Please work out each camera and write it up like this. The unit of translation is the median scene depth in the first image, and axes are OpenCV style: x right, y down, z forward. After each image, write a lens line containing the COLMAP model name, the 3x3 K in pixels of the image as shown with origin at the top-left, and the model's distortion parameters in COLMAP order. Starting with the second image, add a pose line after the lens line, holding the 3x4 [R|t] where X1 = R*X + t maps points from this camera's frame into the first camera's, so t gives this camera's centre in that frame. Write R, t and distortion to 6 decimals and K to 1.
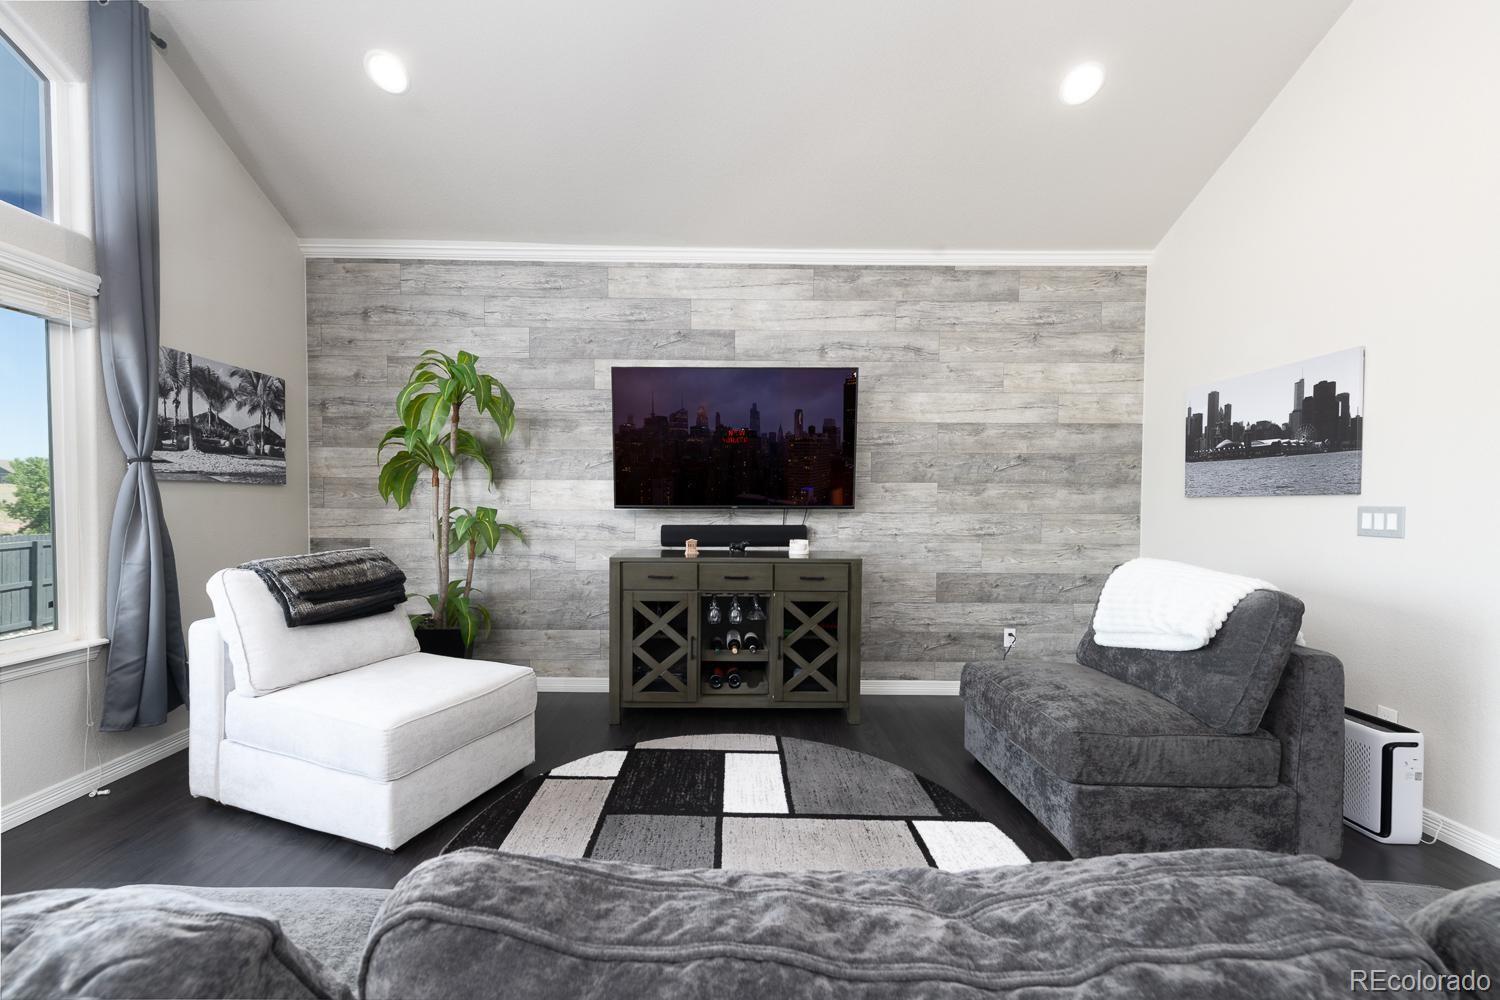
lens RADIAL K [[592.4, 0, 727.9], [0, 592.4, 516.2], [0, 0, 1]] dist [0.007570, -0.000331]
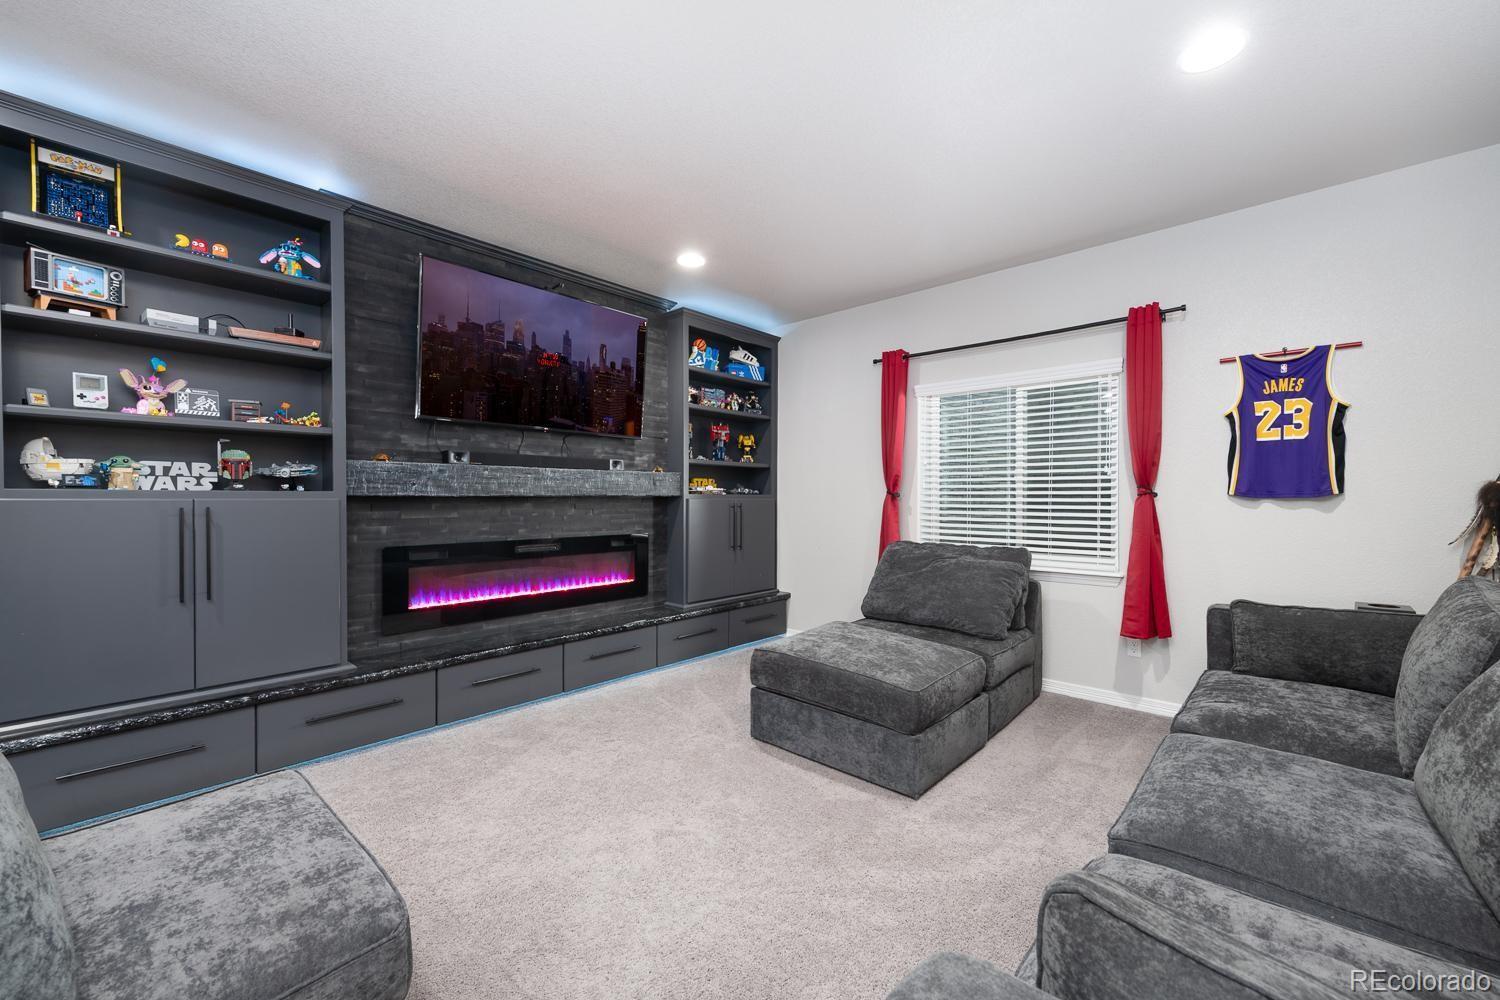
lens RADIAL K [[592.4, 0, 753.9], [0, 592.4, 505.6], [0, 0, 1]] dist [0.007570, -0.000331]
pose [[0.665751, -0.012991, 0.746061, -0.505738], [0.021739, 0.999762, -0.001990, 0.122781], [-0.745857, 0.017543, 0.665875, 0.068913]]
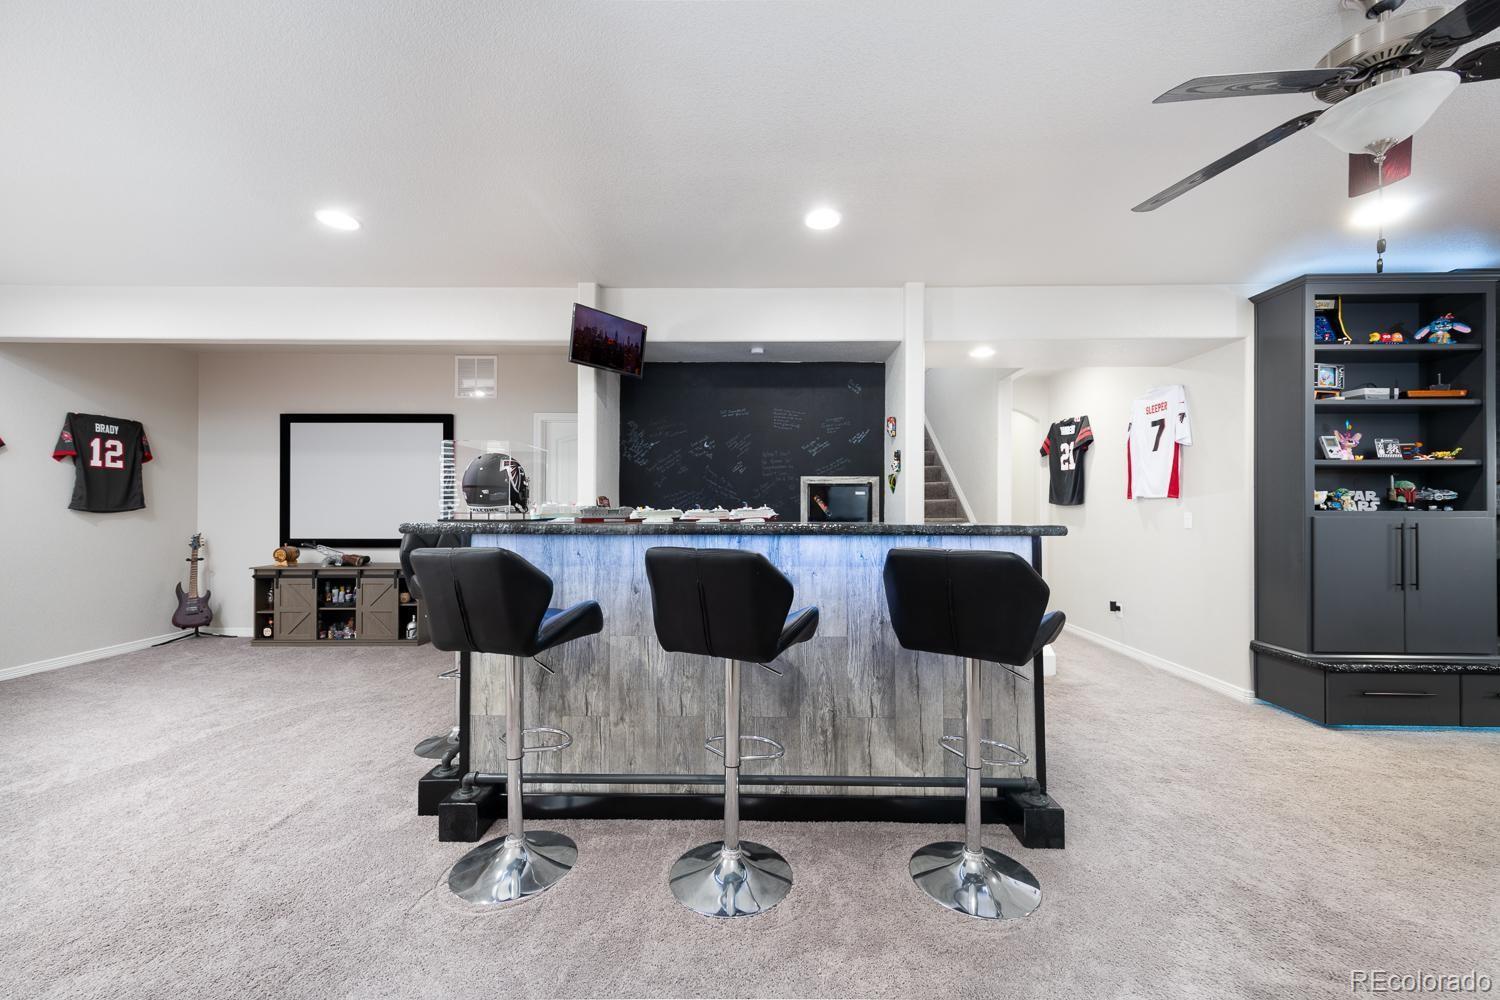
lens RADIAL K [[592.4, 0, 749.1], [0, 592.4, 506.0], [0, 0, 1]] dist [0.007570, -0.000331]
pose [[0.999936, -0.001523, -0.011207, -1.396319], [0.001132, 0.999394, -0.034779, 0.114920], [0.011253, 0.034765, 0.999332, 0.027404]]
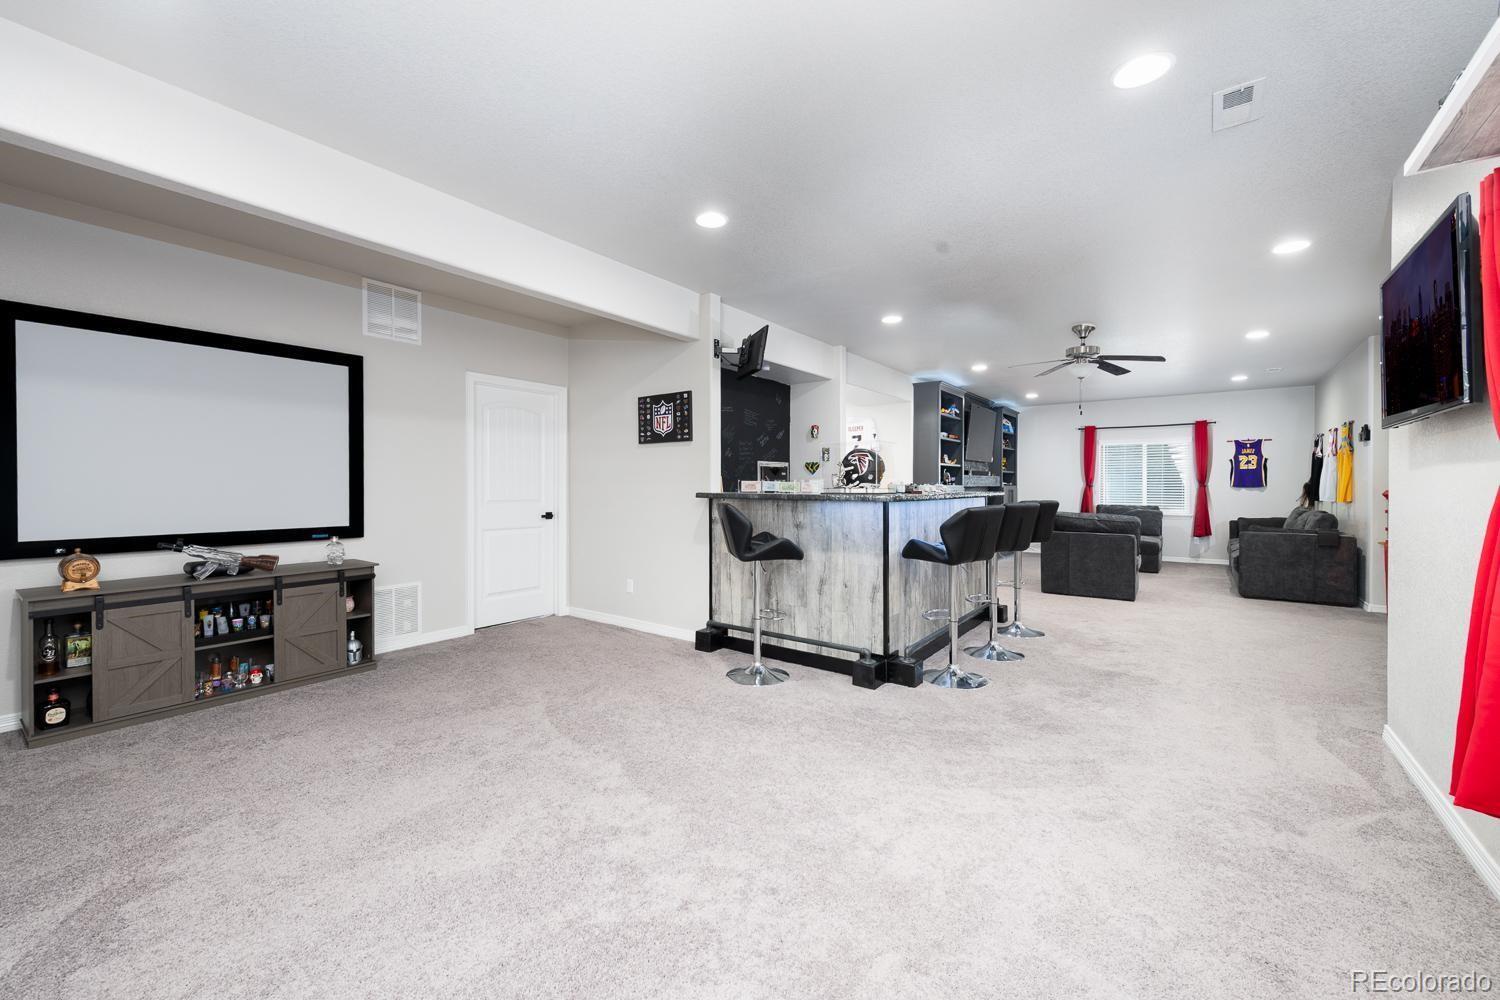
lens RADIAL K [[592.4, 0, 748.1], [0, 592.4, 496.0], [0, 0, 1]] dist [0.007570, -0.000331]
pose [[0.594535, -0.016815, 0.803894, -2.558335], [0.024726, 0.999691, 0.002624, 0.105728], [-0.803690, 0.018317, 0.594767, 0.260775]]
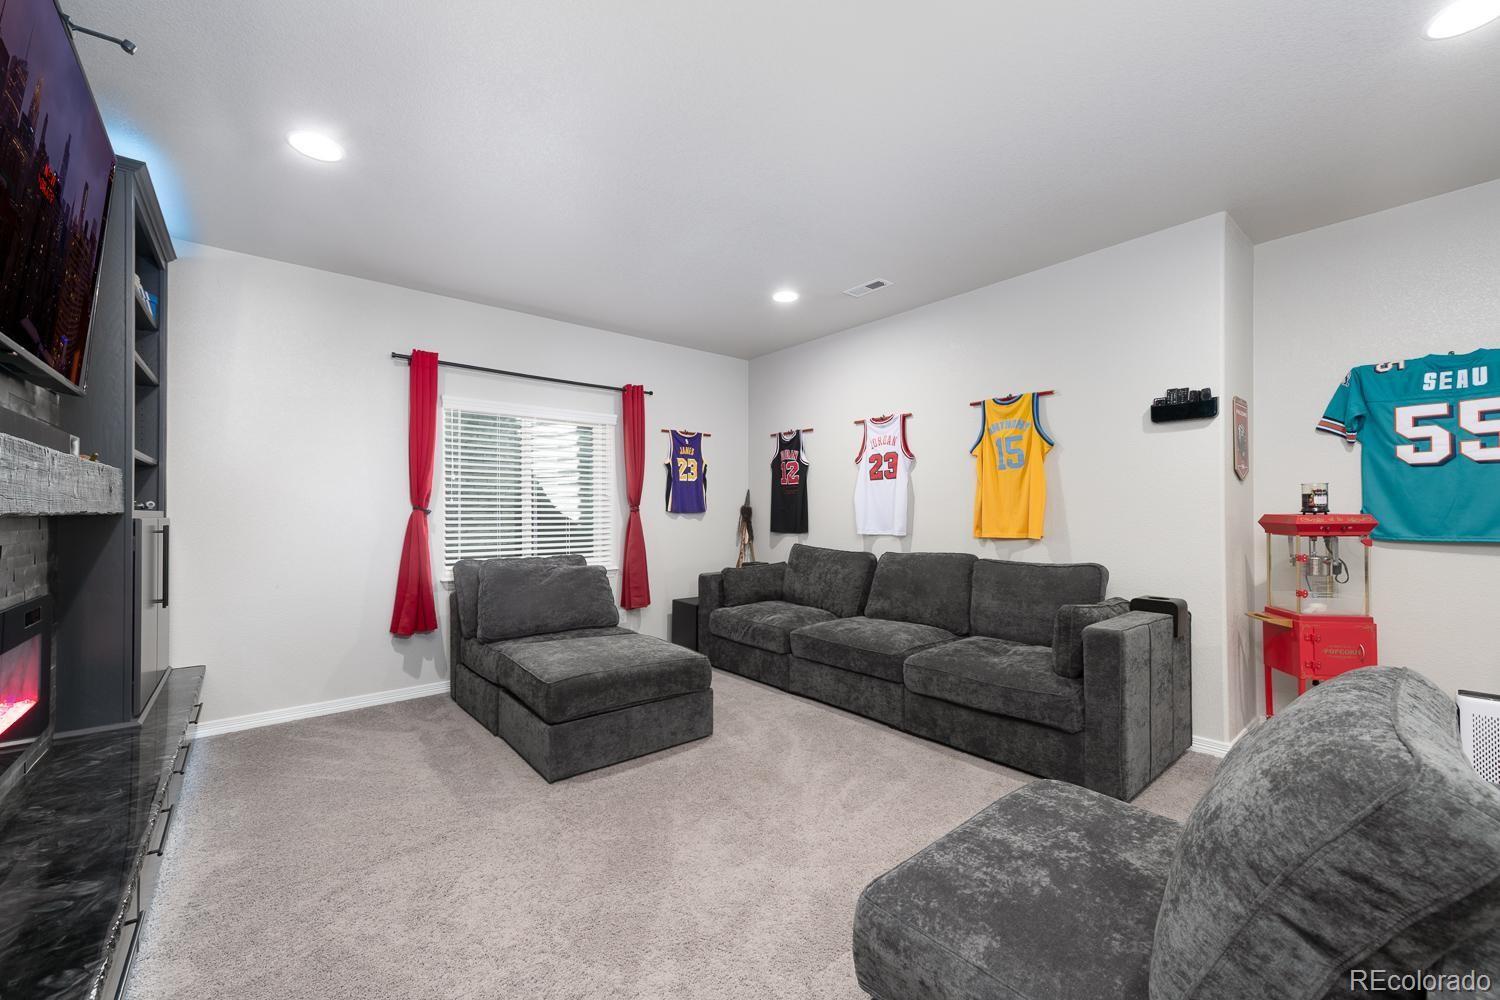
lens RADIAL K [[592.4, 0, 747.0], [0, 592.4, 498.5], [0, 0, 1]] dist [0.007570, -0.000331]
pose [[-0.651388, 0.018506, 0.758519, -0.609044], [0.024347, 0.999698, -0.003483, 0.100854], [-0.758354, 0.016199, -0.651642, 0.851499]]
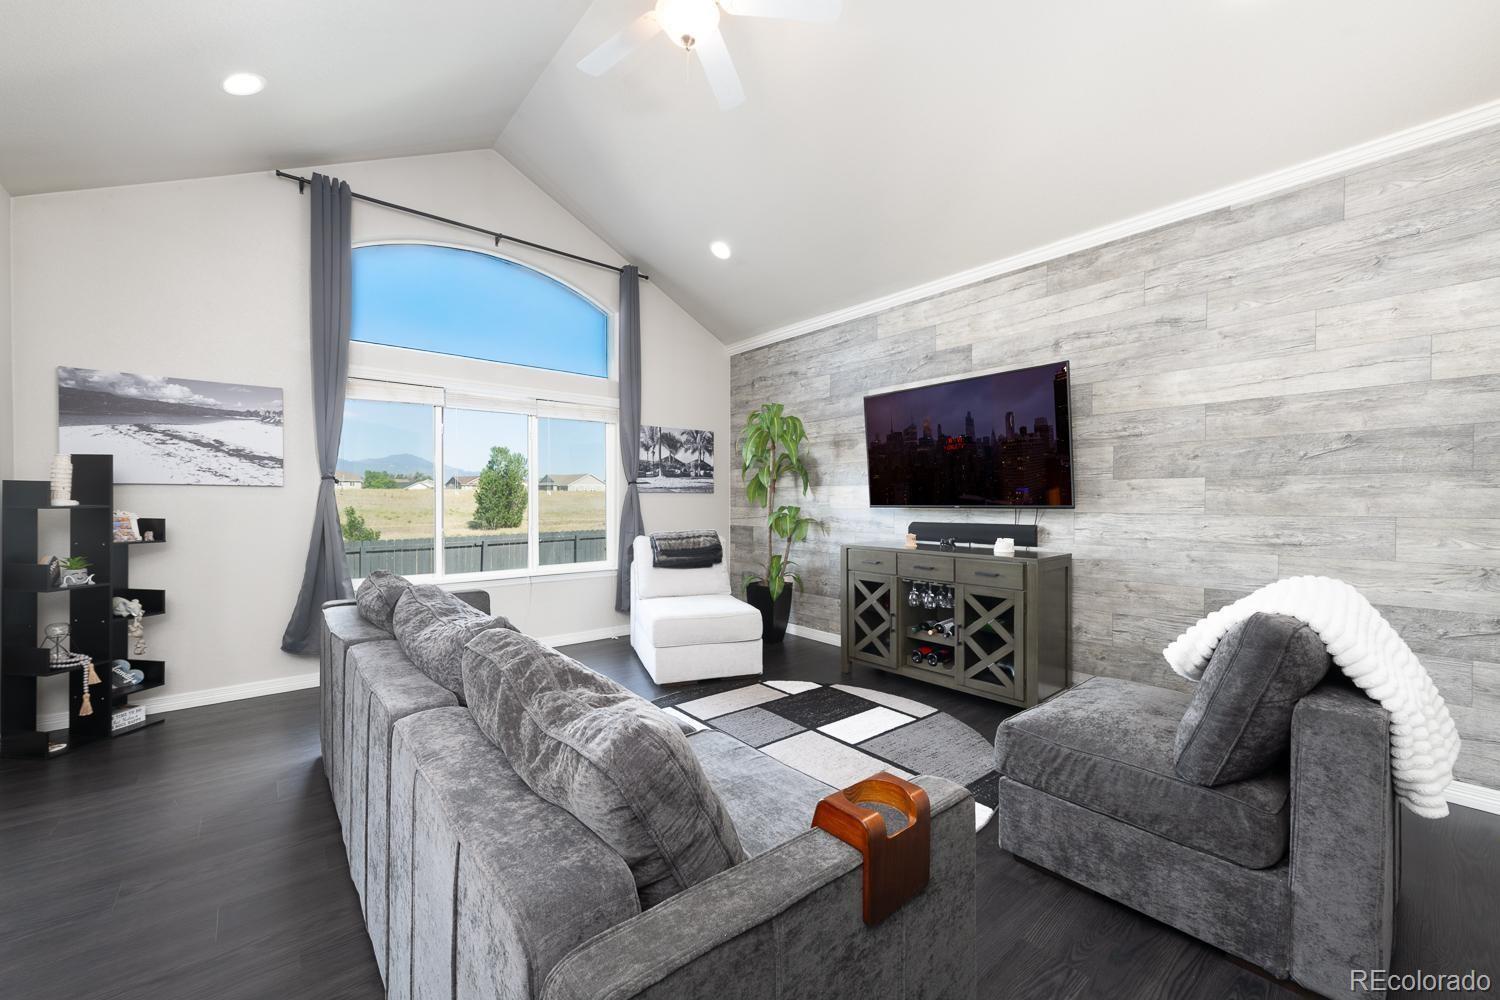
lens RADIAL K [[592.4, 0, 754.7], [0, 592.4, 507.3], [0, 0, 1]] dist [0.007570, -0.000331]
pose [[0.641466, 0.002686, -0.767147, 0.615345], [-0.016427, 0.999813, -0.010235, 0.003041], [0.766975, 0.019168, 0.641390, 0.002979]]
